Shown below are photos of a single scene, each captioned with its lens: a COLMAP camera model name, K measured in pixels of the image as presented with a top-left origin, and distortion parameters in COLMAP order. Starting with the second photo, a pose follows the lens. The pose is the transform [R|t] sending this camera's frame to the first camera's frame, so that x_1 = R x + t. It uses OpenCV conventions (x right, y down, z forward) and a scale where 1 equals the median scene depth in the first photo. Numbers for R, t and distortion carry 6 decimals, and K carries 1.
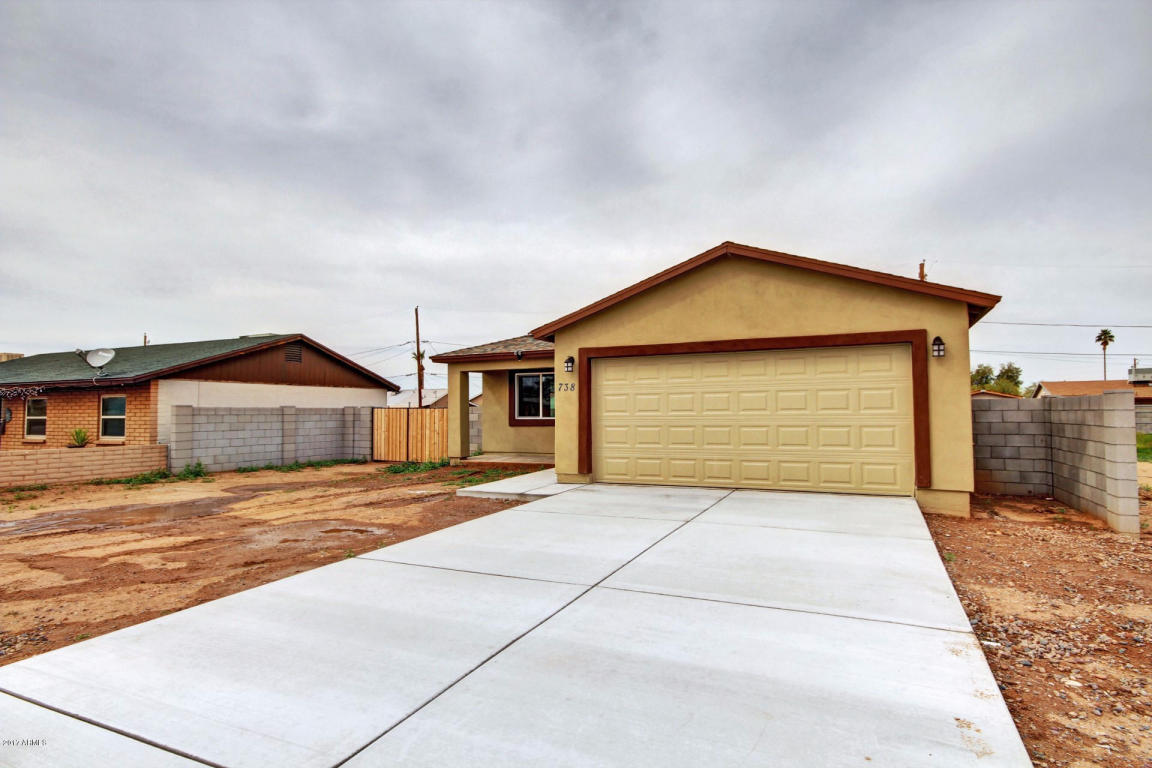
lens RADIAL K [[626.9, 0, 570.2], [0, 626.9, 381.9], [0, 0, 1]] dist [0.006044, 0.000672]
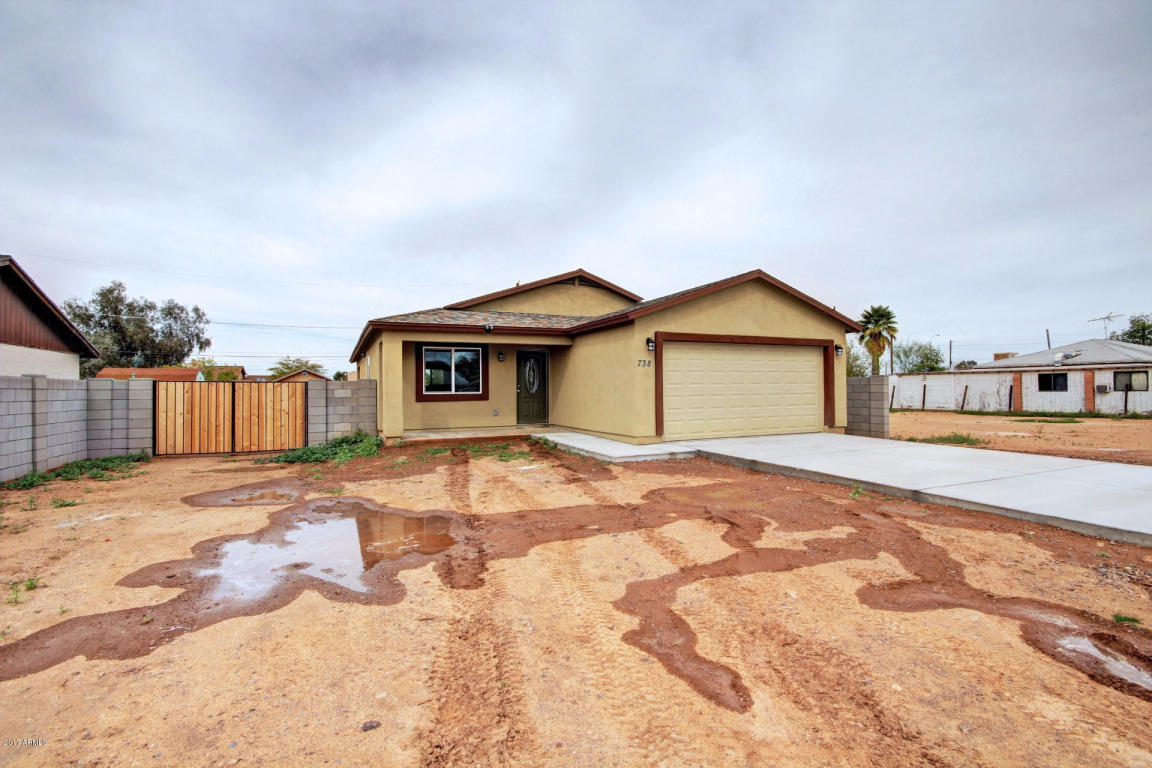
lens RADIAL K [[542.3, 0, 576.0], [0, 542.3, 384.0], [0, 0, 1]] dist [-0.004903, -0.000775]
pose [[0.631496, 0.010626, 0.775307, -0.881713], [-0.033237, 0.999358, 0.013375, 0.037872], [-0.774667, -0.034216, 0.631443, 0.454055]]
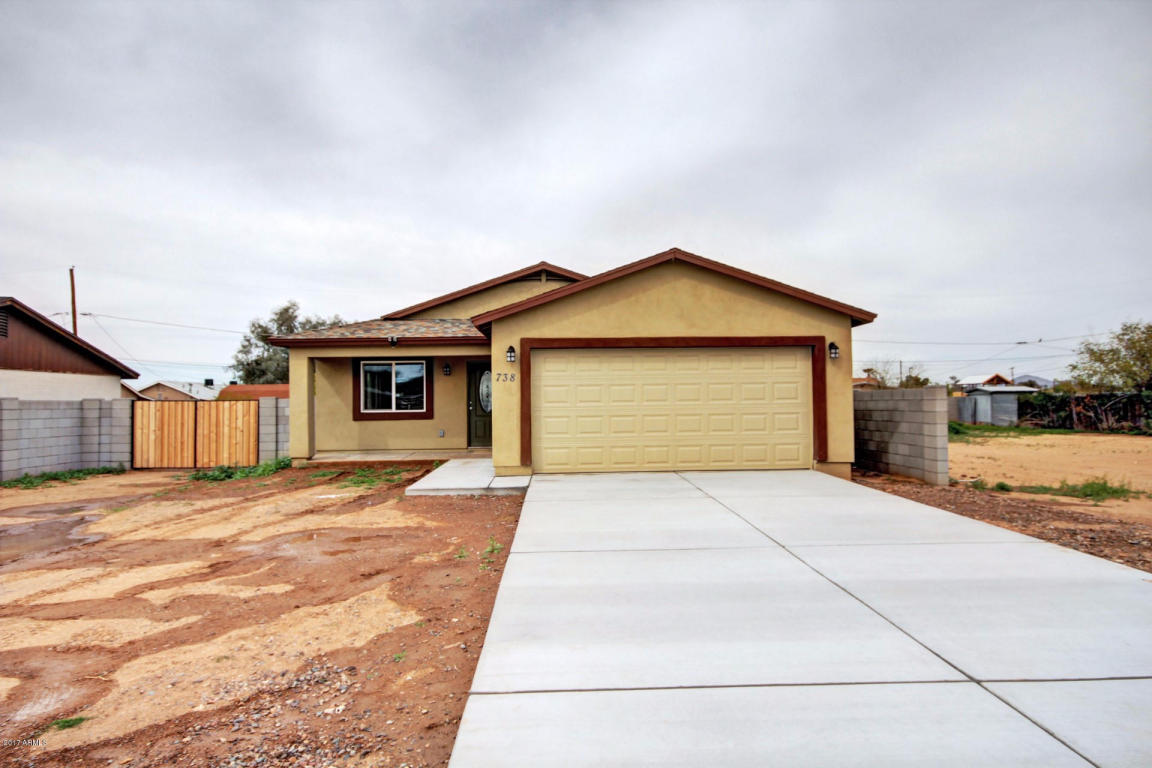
lens RADIAL K [[667.9, 0, 576.0], [0, 667.9, 384.0], [0, 0, 1]] dist [-0.005180, 0.031110]
pose [[0.885280, 0.010691, 0.464935, -0.392199], [-0.017394, 0.999797, 0.010130, 0.006022], [-0.464733, -0.017055, 0.885287, 0.031249]]
